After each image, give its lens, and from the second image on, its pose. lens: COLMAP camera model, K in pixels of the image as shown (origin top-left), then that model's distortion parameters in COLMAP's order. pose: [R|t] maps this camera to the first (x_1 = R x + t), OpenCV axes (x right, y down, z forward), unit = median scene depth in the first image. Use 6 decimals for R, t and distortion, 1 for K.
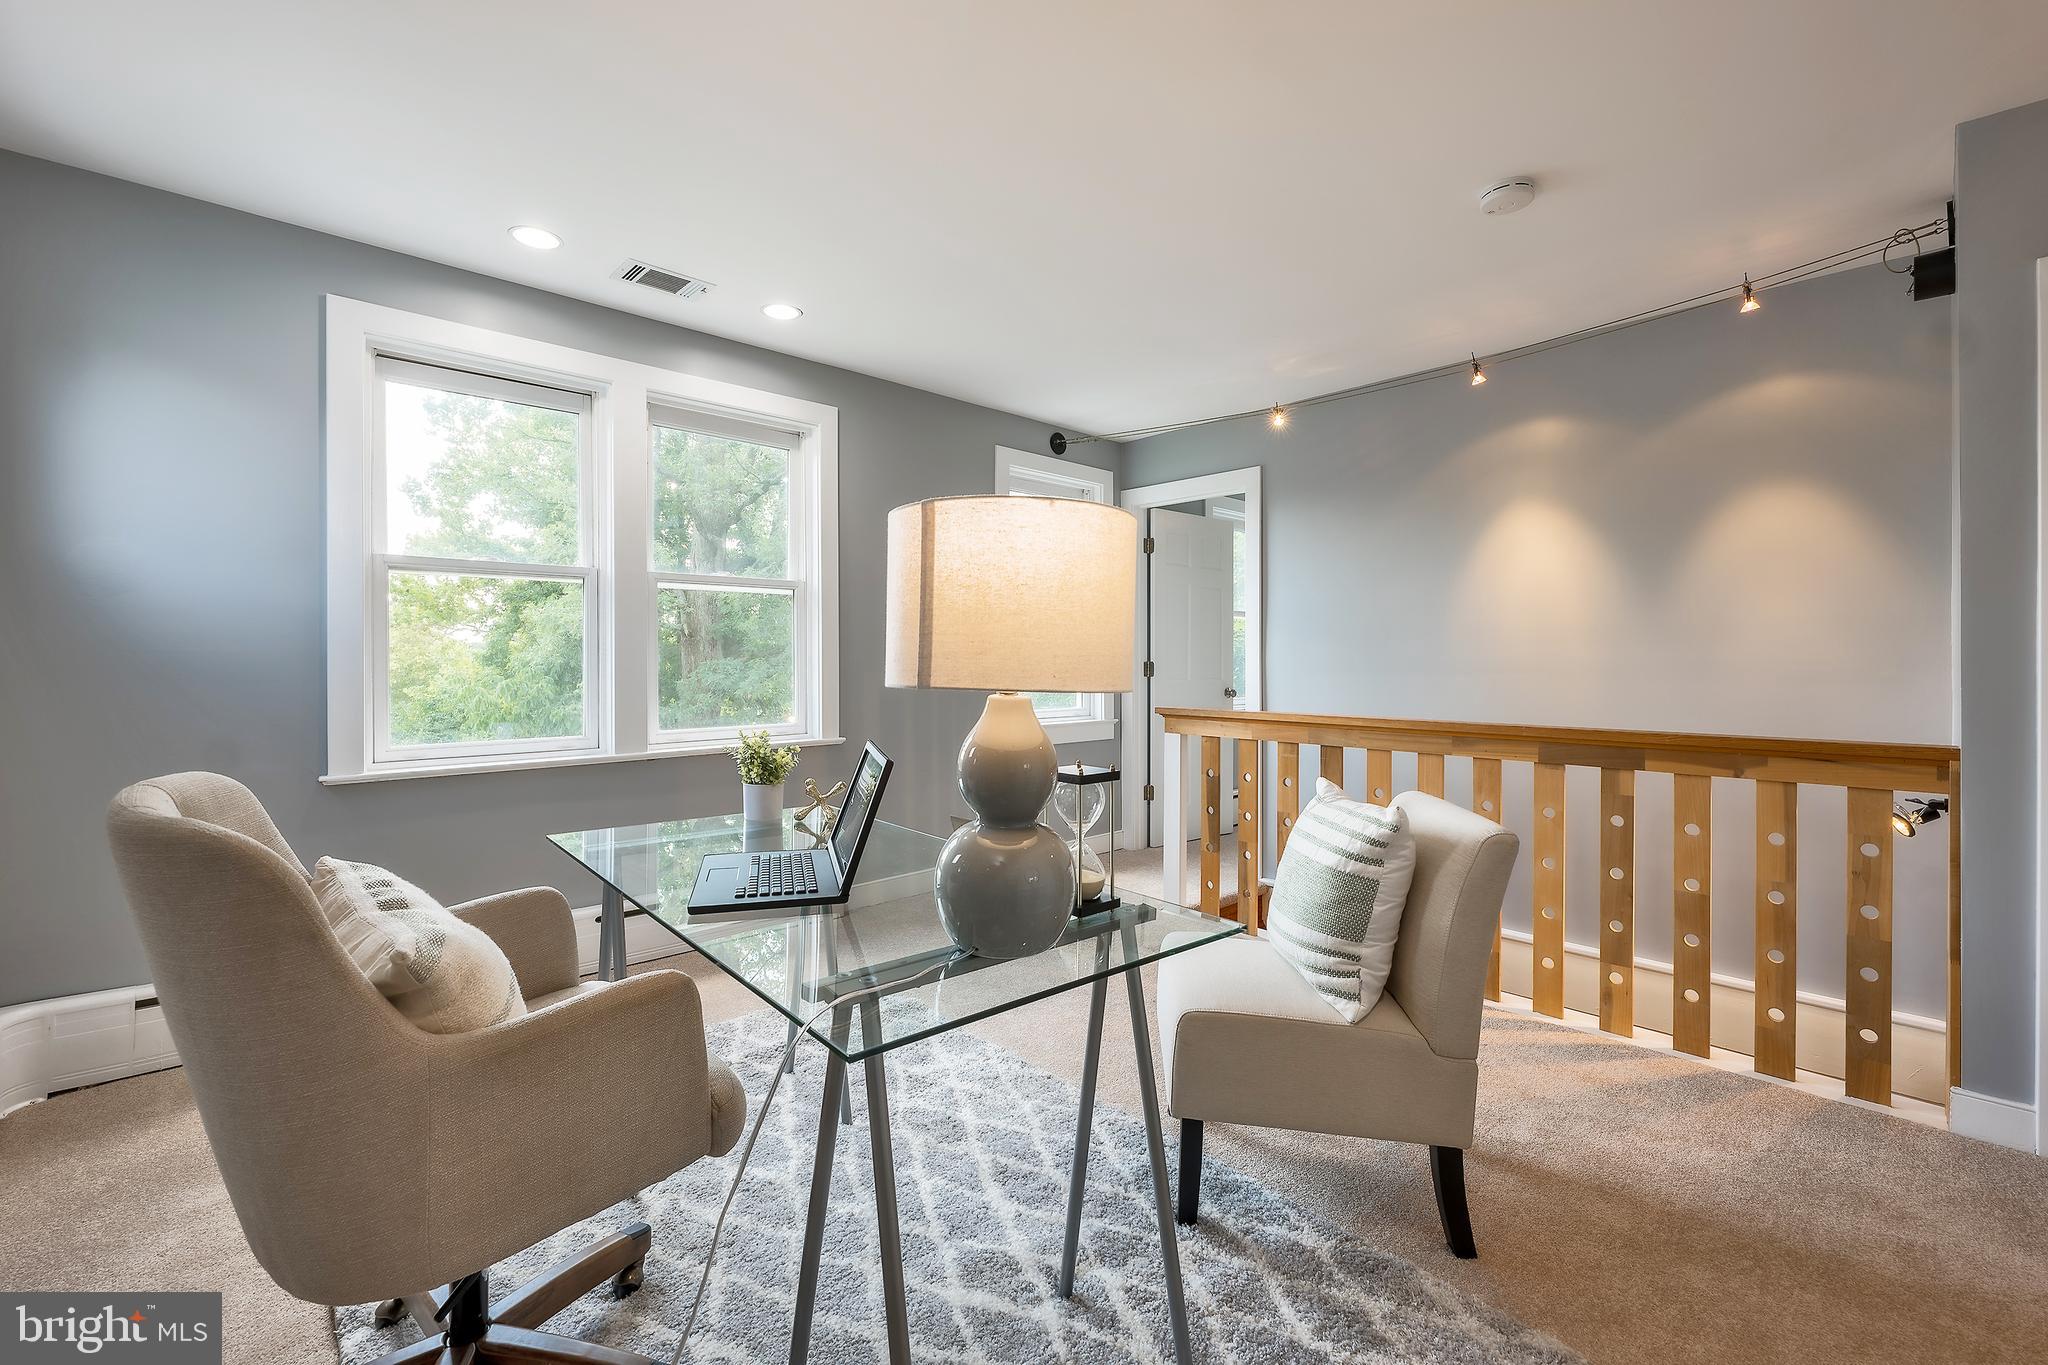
lens RADIAL K [[845.8, 0, 1039.0], [0, 845.8, 667.5], [0, 0, 1]] dist [-0.000541, 0.000319]
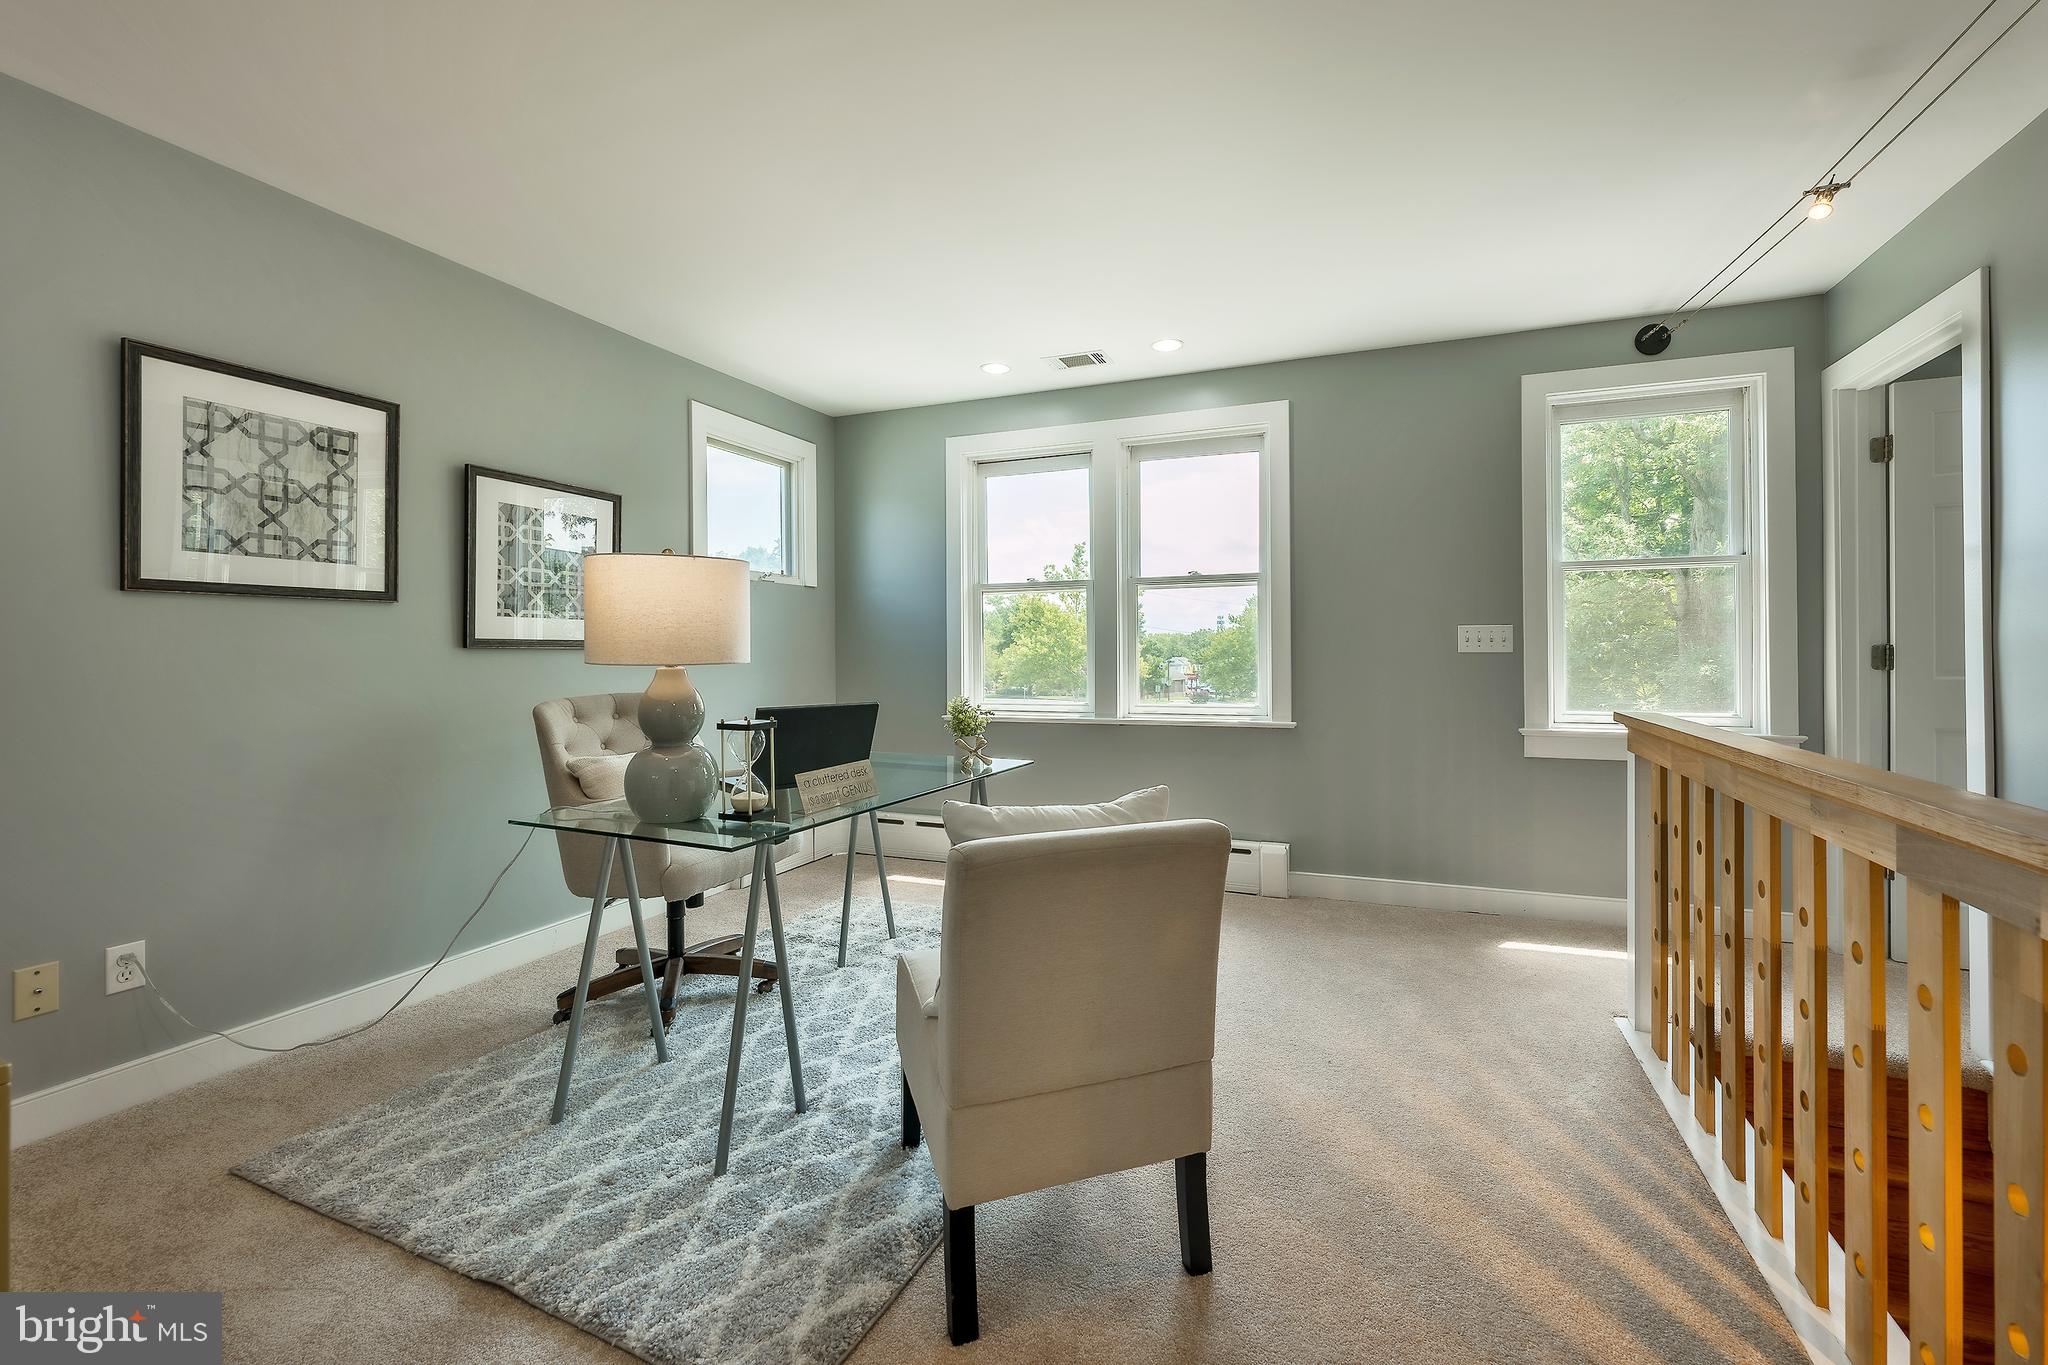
lens RADIAL K [[845.8, 0, 1057.9], [0, 845.8, 653.5], [0, 0, 1]] dist [-0.000541, 0.000319]
pose [[0.414573, 0.008423, -0.909977, 0.601367], [-0.010101, 0.999938, 0.004654, -0.002186], [0.909960, 0.007262, 0.414632, 0.336546]]
